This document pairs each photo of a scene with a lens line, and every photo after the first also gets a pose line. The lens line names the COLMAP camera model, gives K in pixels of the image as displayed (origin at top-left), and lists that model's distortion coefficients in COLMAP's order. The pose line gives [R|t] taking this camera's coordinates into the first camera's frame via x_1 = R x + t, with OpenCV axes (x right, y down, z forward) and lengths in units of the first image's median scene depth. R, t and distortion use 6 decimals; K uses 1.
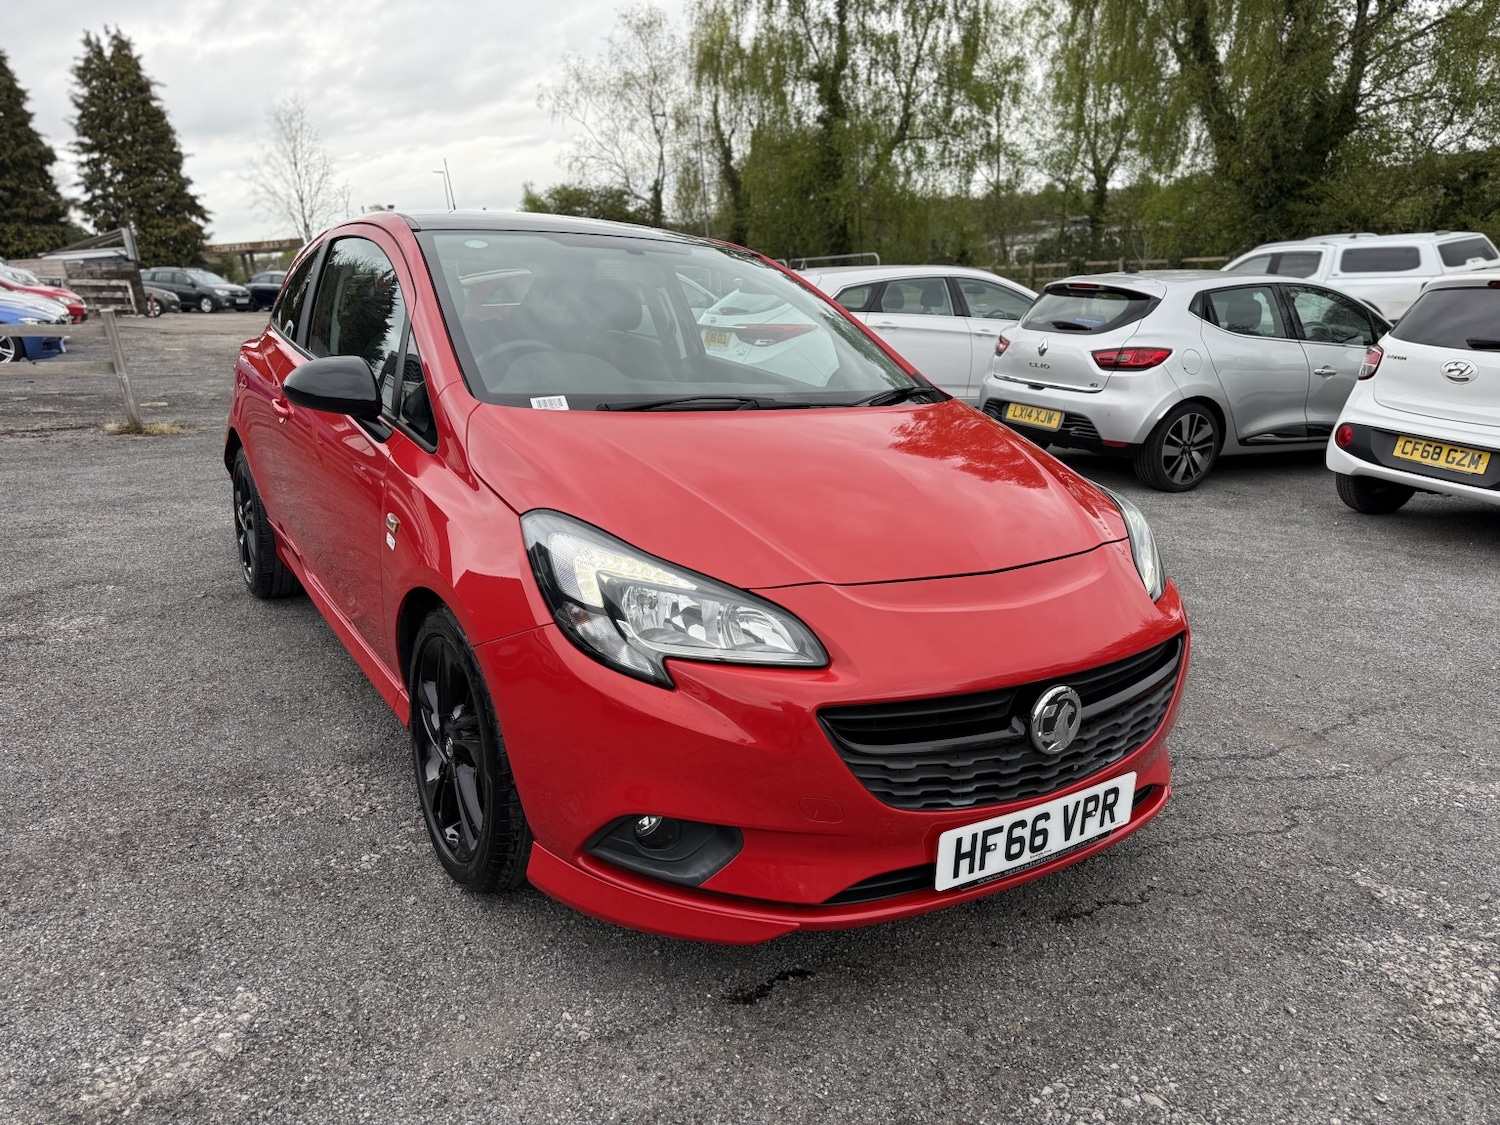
lens RADIAL K [[1061.2, 0, 747.1], [0, 1061.2, 566.7], [0, 0, 1]] dist [0.025055, -0.028576]
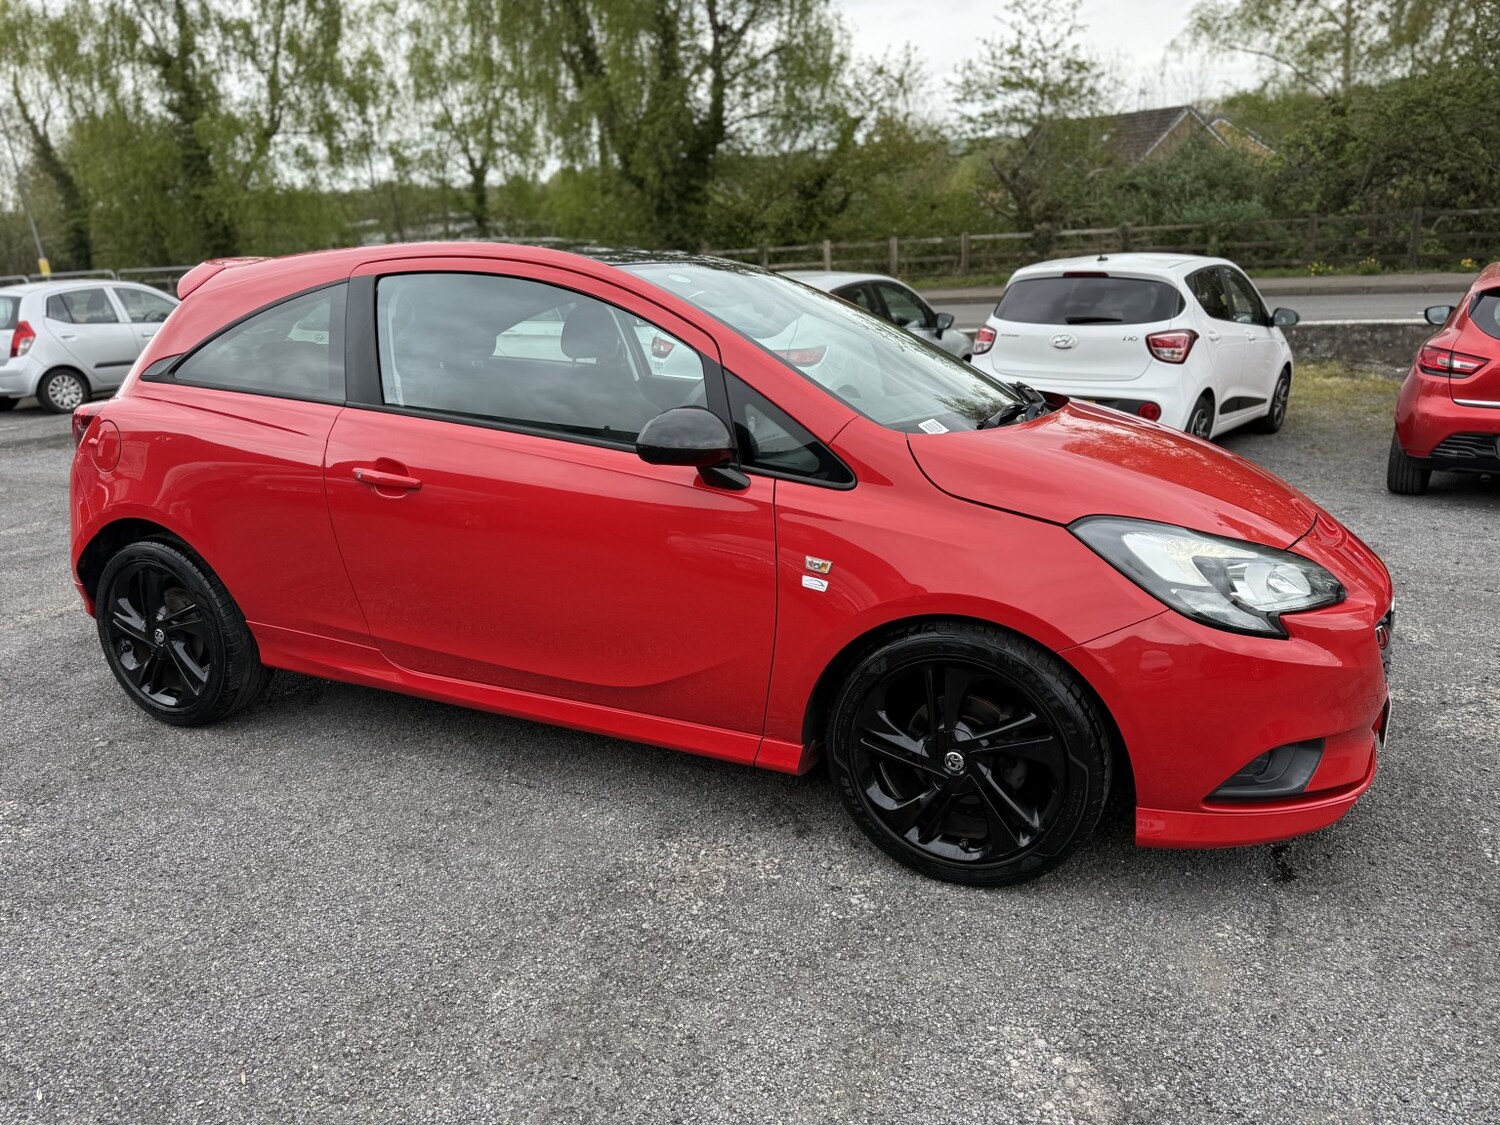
lens RADIAL K [[1061.2, 0, 743.8], [0, 1061.2, 570.1], [0, 0, 1]] dist [0.025055, -0.028576]
pose [[0.842055, -0.176568, 0.509674, -0.211507], [0.174010, 0.983308, 0.053162, -0.023881], [-0.510553, 0.043924, 0.858724, 0.044501]]
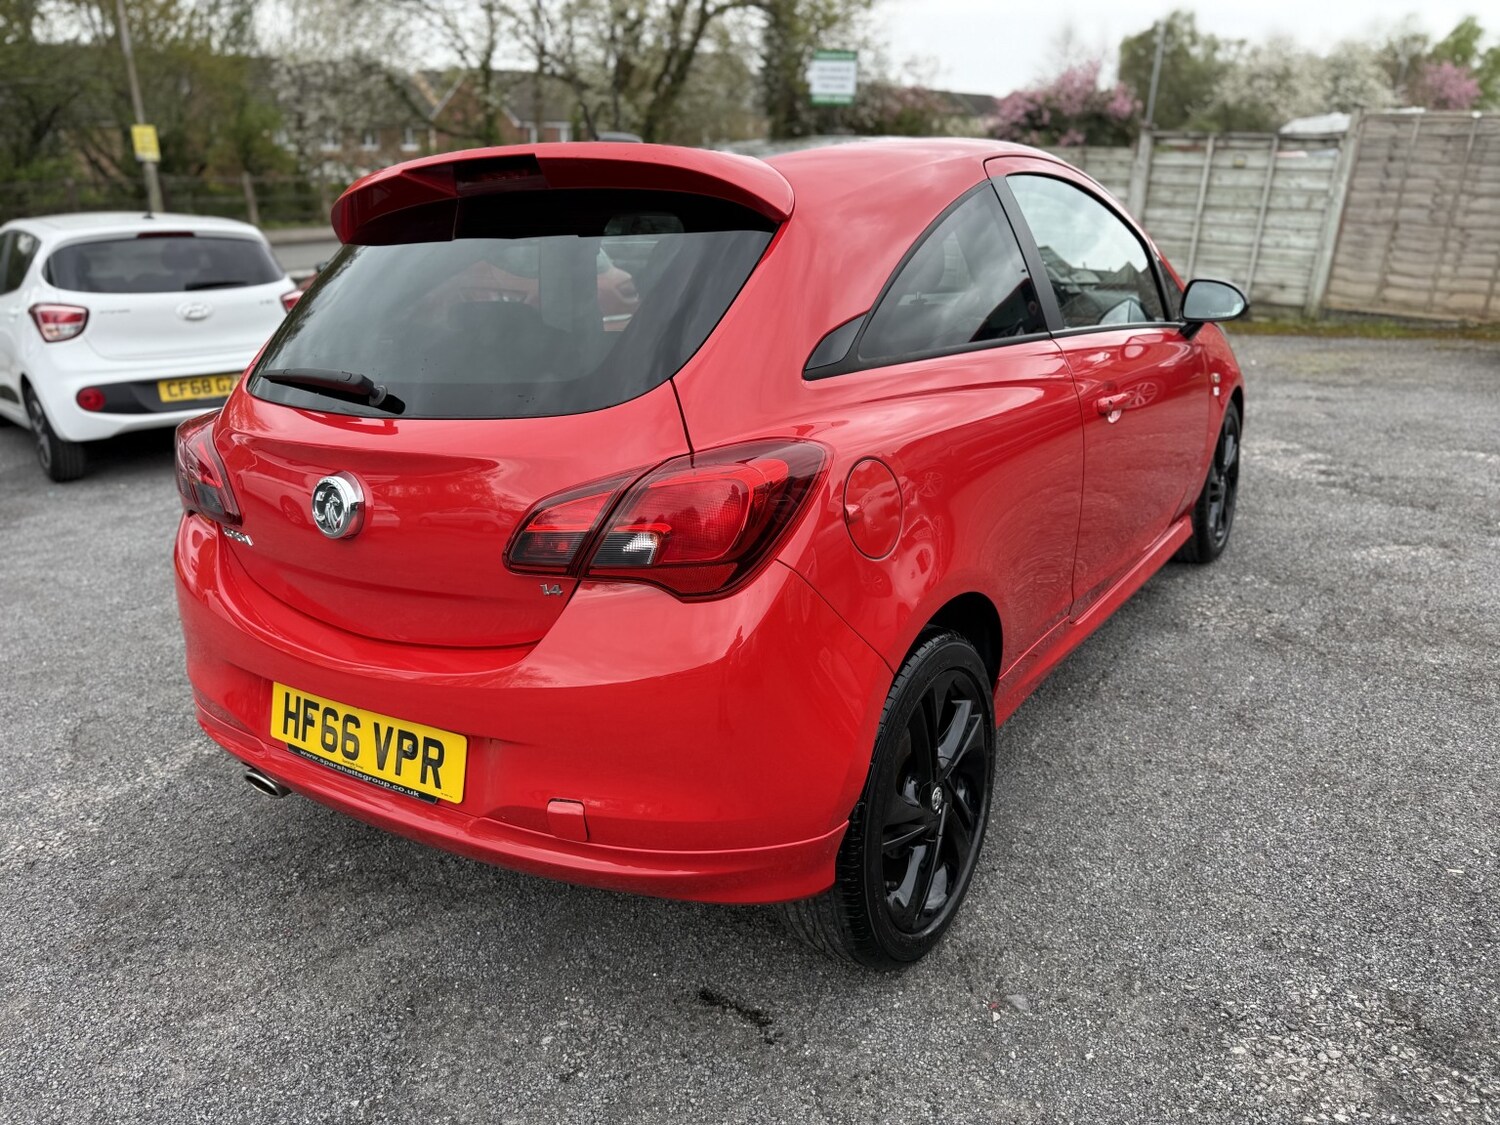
lens RADIAL K [[1061.2, 0, 745.7], [0, 1061.2, 565.8], [0, 0, 1]] dist [0.025055, -0.028576]
pose [[-0.395658, -0.293857, 0.870117, -0.339271], [0.270517, 0.868107, 0.416187, -0.143183], [-0.877654, 0.400048, -0.263980, 0.487556]]
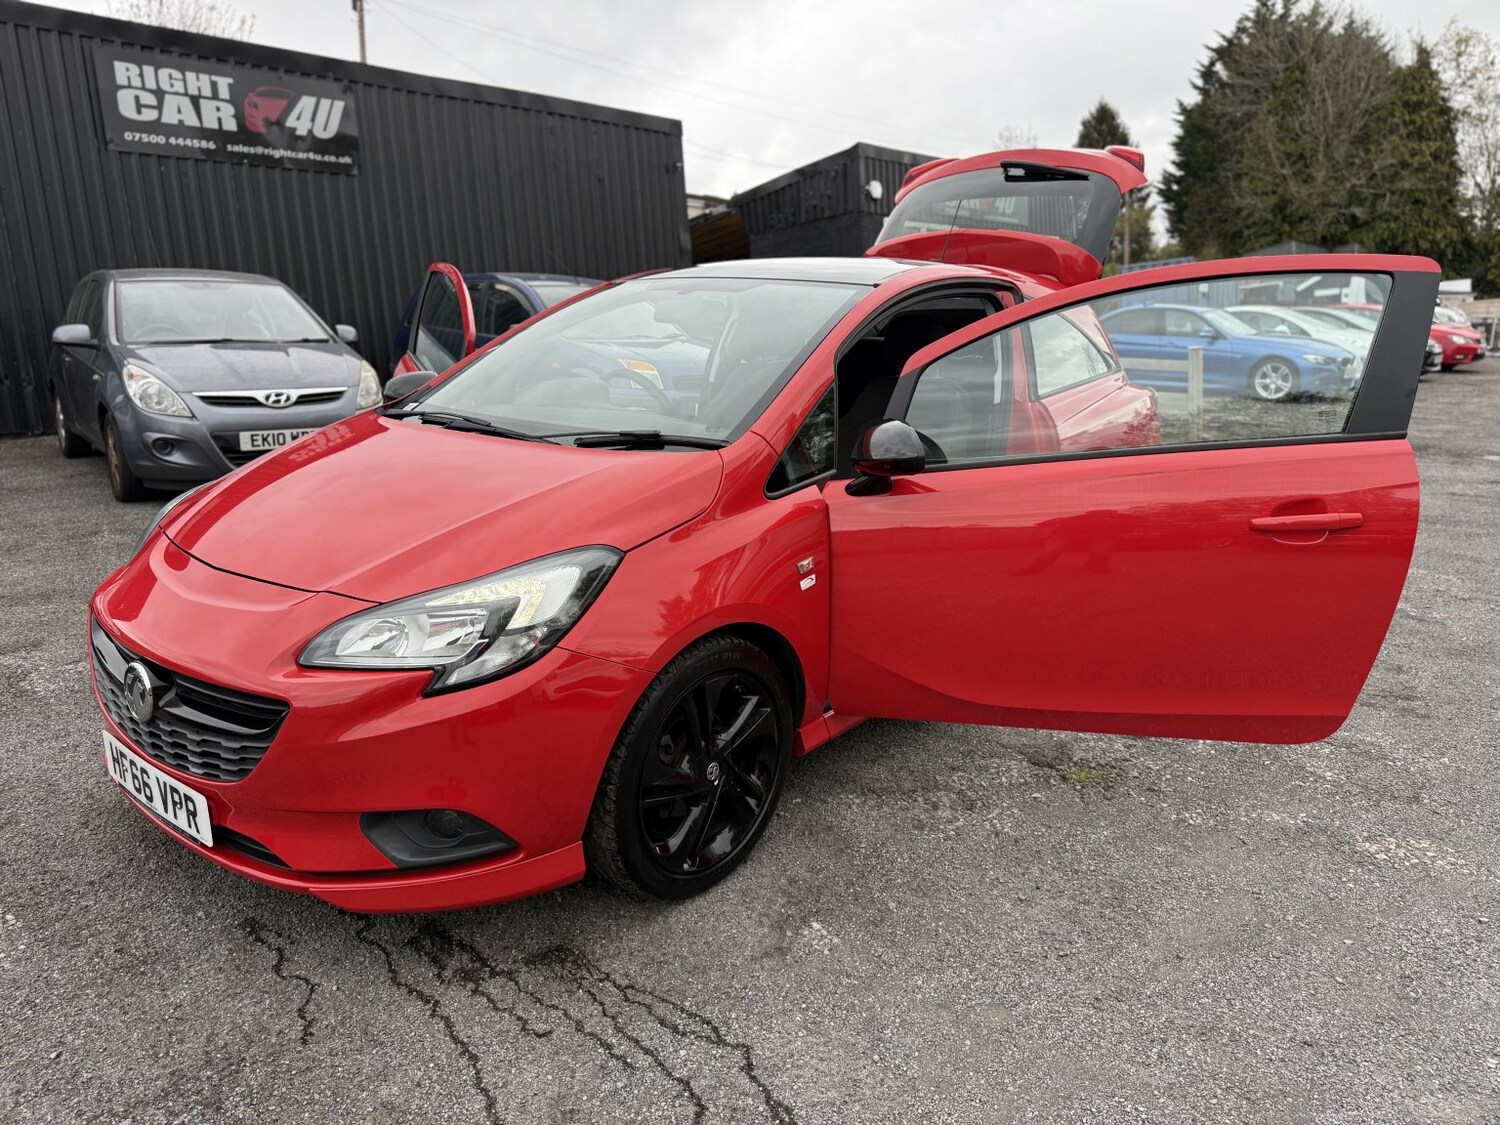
lens RADIAL K [[1061.2, 0, 753.6], [0, 1061.2, 564.0], [0, 0, 1]] dist [0.025055, -0.028576]
pose [[0.290848, 0.203987, -0.934771, 0.294956], [-0.239118, 0.961501, 0.135420, -0.058741], [0.926407, 0.184134, 0.328428, 0.230981]]
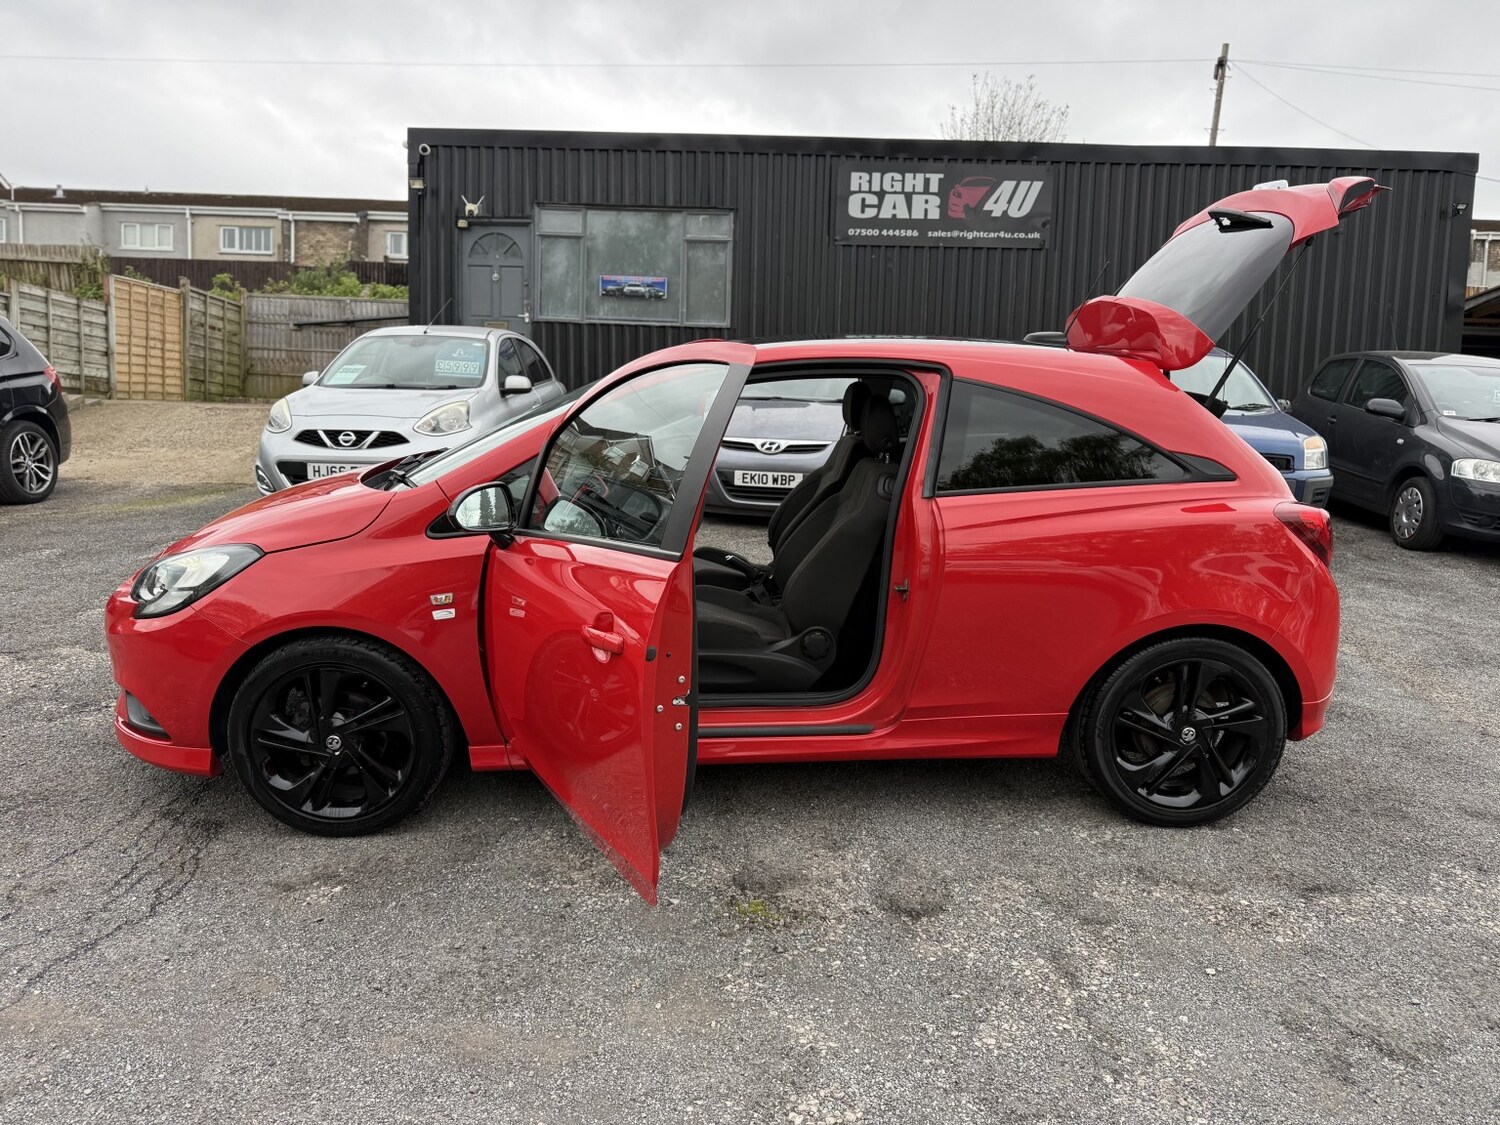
lens RADIAL K [[1061.2, 0, 751.2], [0, 1061.2, 574.5], [0, 0, 1]] dist [0.025055, -0.028576]
pose [[-0.511013, 0.139095, -0.848244, 0.267305], [-0.249791, 0.920204, 0.301378, -0.144409], [0.822478, 0.365892, -0.435492, 0.524351]]
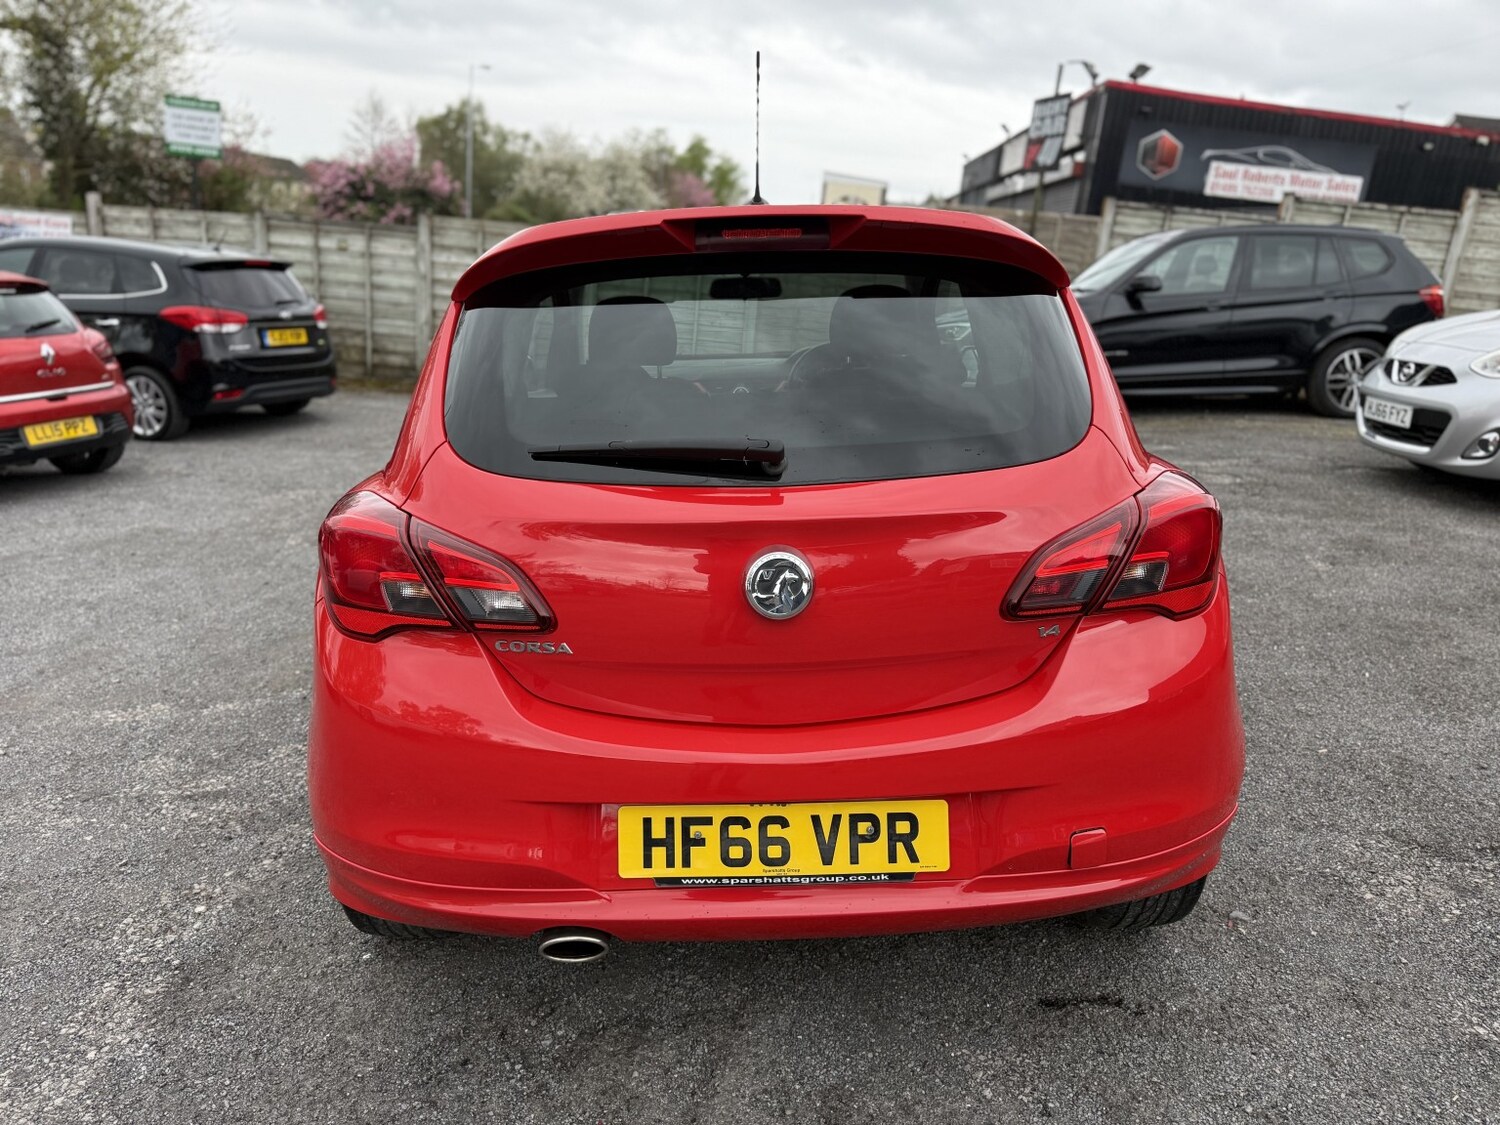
lens RADIAL K [[1061.2, 0, 751.4], [0, 1061.2, 567.9], [0, 0, 1]] dist [0.025055, -0.028576]
pose [[-0.849404, -0.164839, 0.501339, -0.232965], [0.116687, 0.867795, 0.483027, -0.175880], [-0.514681, 0.468785, -0.717875, 0.610933]]
